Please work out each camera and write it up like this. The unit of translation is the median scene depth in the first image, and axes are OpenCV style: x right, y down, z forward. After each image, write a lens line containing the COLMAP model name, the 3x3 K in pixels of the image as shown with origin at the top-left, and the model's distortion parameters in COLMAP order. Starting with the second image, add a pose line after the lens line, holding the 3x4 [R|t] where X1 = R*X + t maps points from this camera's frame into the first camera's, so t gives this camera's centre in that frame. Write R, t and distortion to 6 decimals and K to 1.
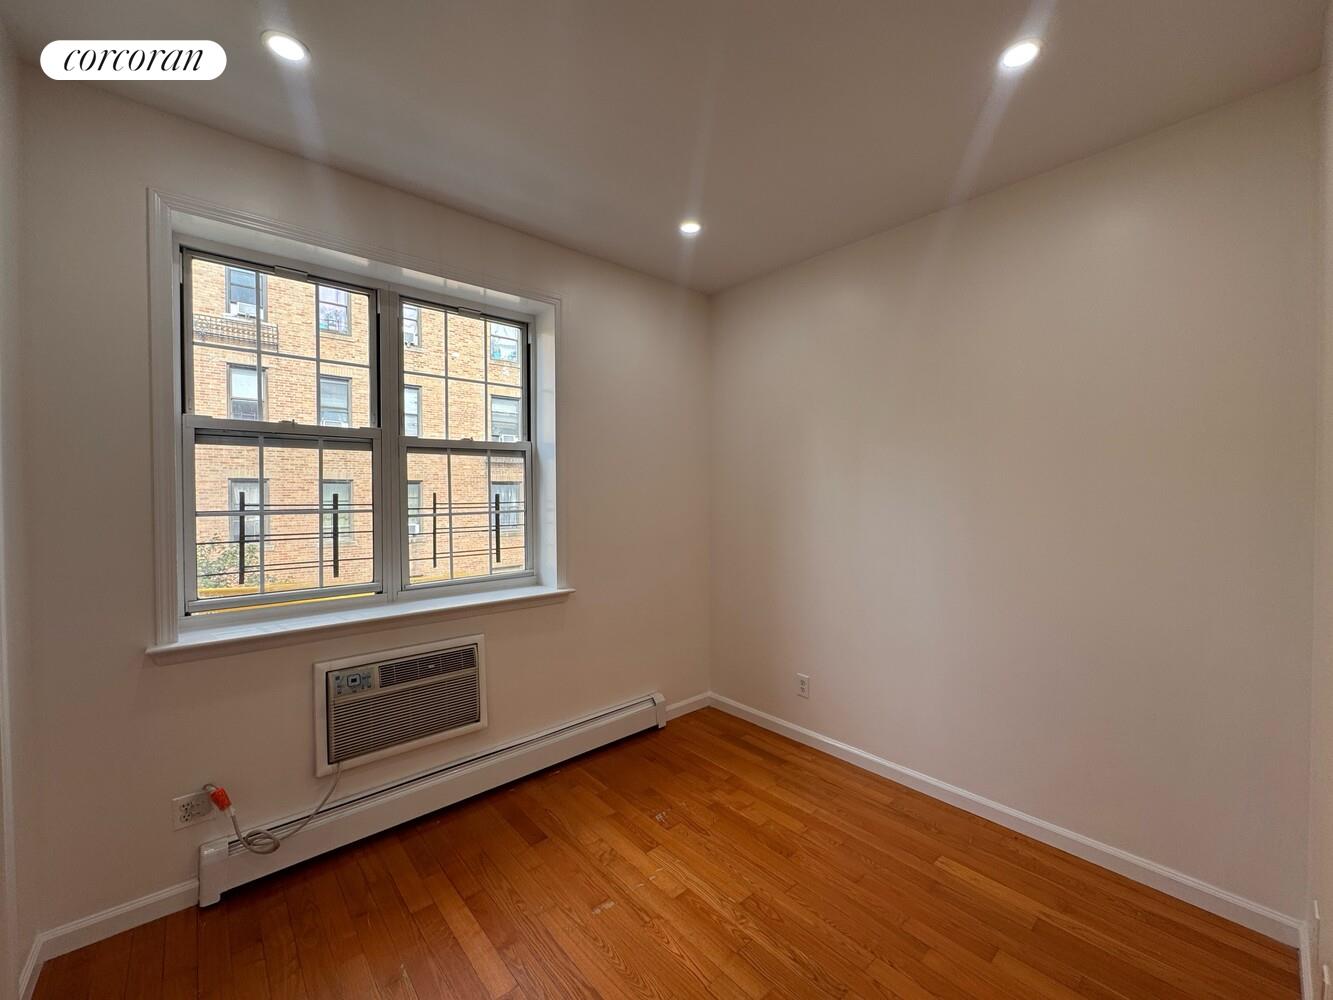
lens RADIAL K [[535.4, 0, 663.0], [0, 535.4, 499.8], [0, 0, 1]] dist [0.001490, 0.000078]
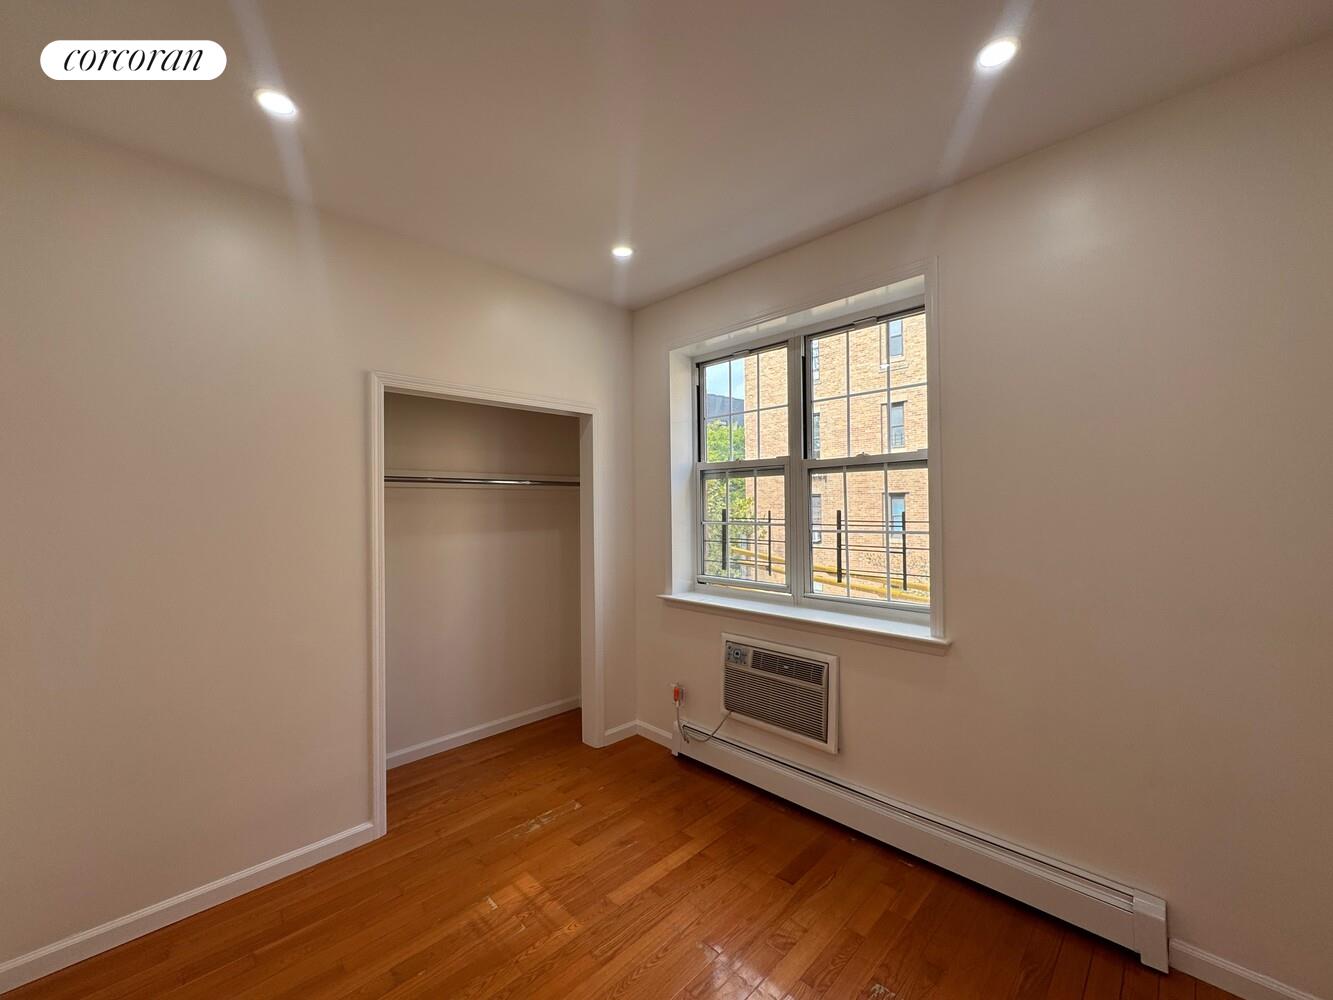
lens RADIAL K [[535.4, 0, 663.0], [0, 535.4, 499.8], [0, 0, 1]] dist [0.001490, 0.000078]
pose [[0.066395, -0.006647, -0.997771, 0.639537], [-0.007253, 0.999948, -0.007144, -0.025337], [0.997767, 0.007711, 0.066343, 0.648755]]
